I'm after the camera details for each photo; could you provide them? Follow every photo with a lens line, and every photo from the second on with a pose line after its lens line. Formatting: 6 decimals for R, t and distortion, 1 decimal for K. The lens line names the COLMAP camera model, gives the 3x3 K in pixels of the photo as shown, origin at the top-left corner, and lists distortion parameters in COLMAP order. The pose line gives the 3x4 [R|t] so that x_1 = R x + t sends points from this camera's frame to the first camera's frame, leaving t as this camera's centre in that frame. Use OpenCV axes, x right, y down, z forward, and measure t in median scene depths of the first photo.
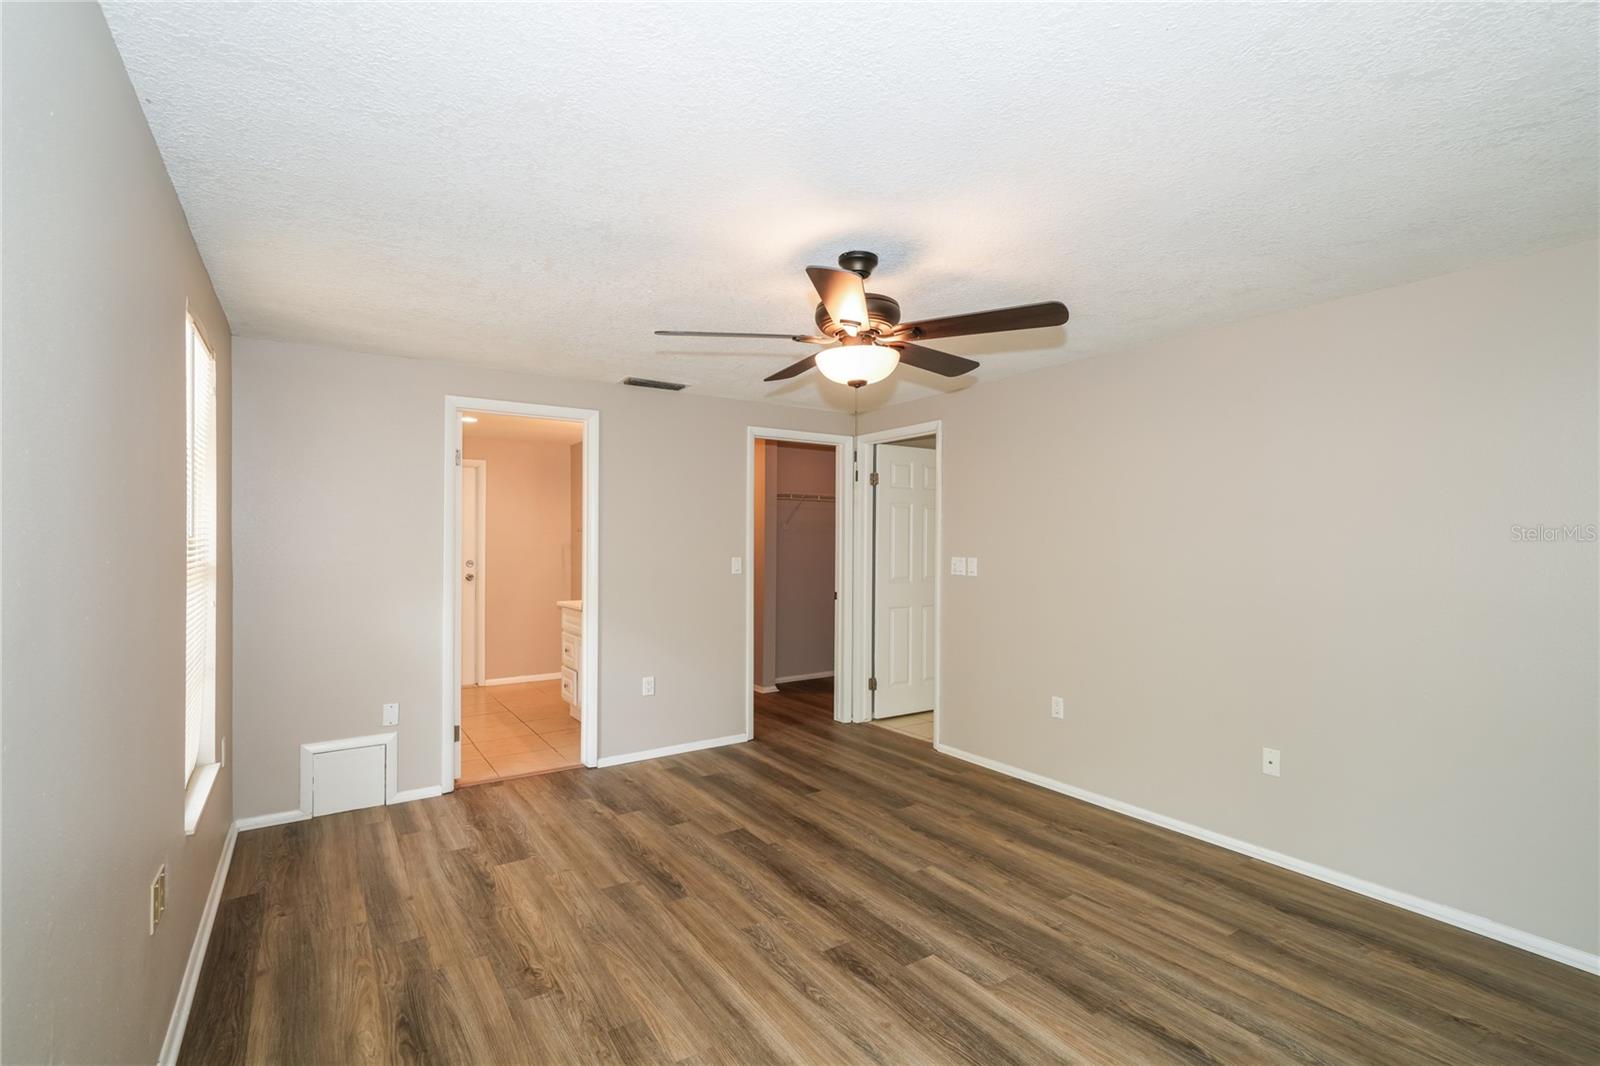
lens RADIAL K [[750.3, 0, 795.8], [0, 750.3, 533.8], [0, 0, 1]] dist [0.000422, 0.000138]
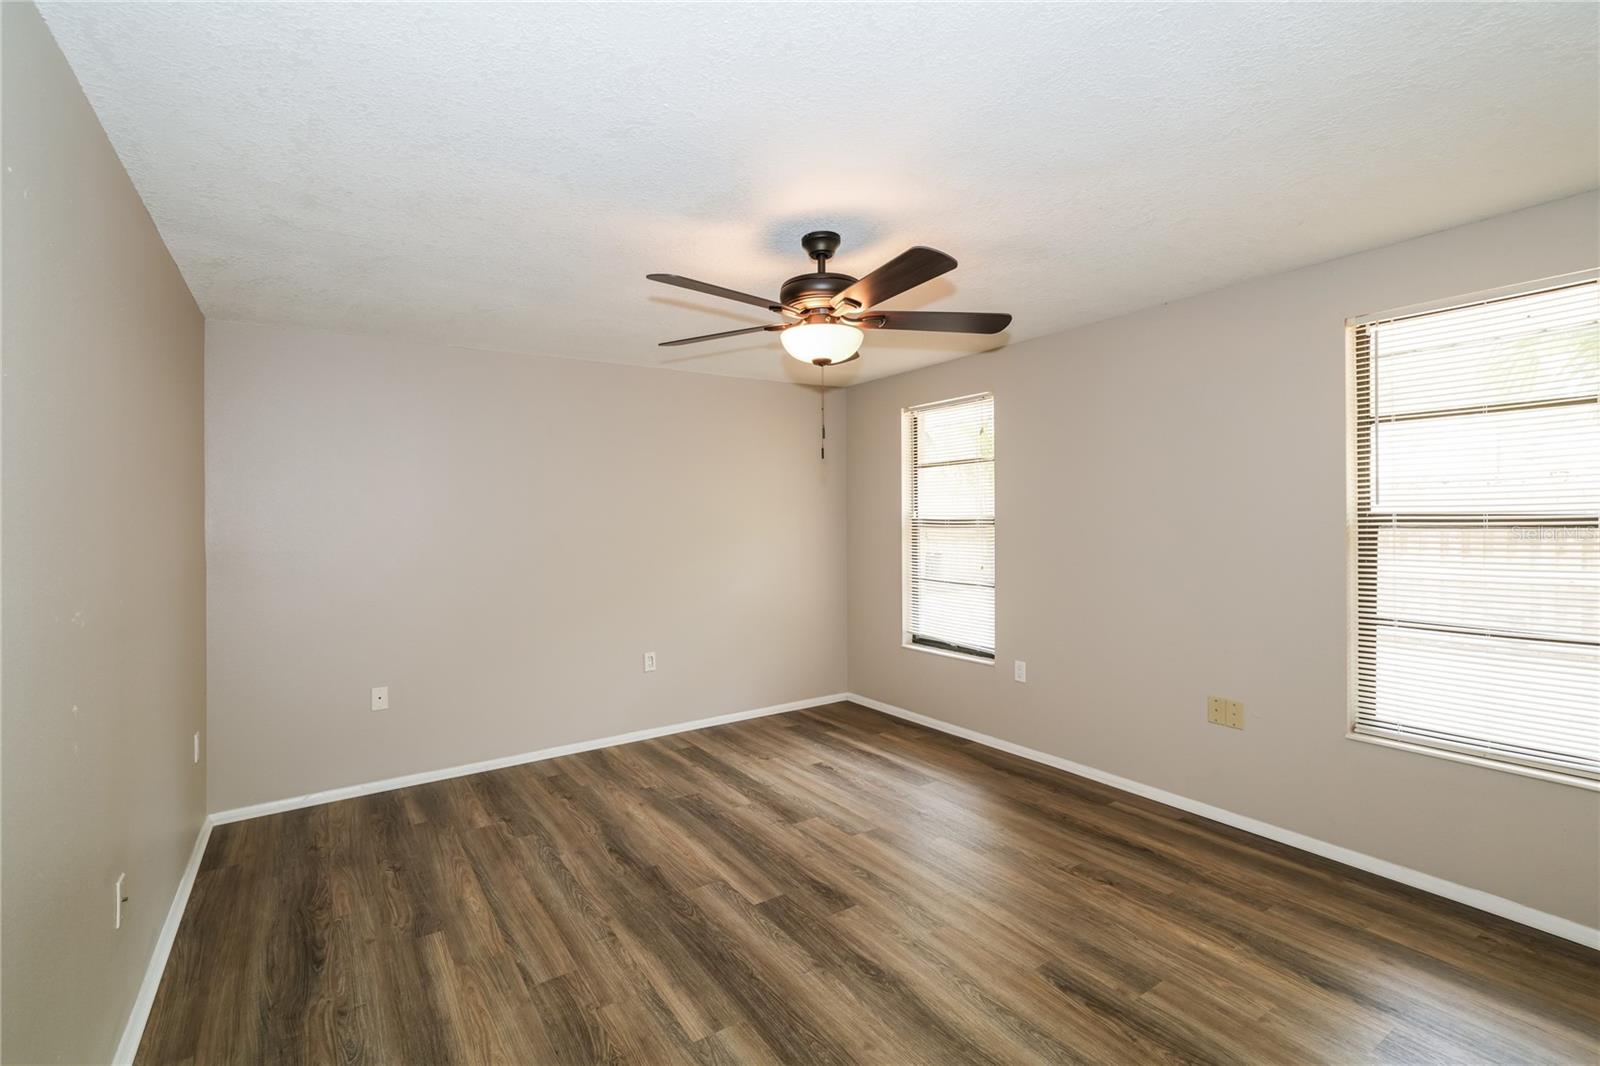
lens RADIAL K [[750.3, 0, 795.8], [0, 750.3, 533.8], [0, 0, 1]] dist [0.000422, 0.000138]
pose [[-0.999832, 0.018306, -0.000681, 0.109584], [0.018297, 0.999766, 0.011532, 0.017923], [0.000892, 0.011518, -0.999933, 1.984039]]
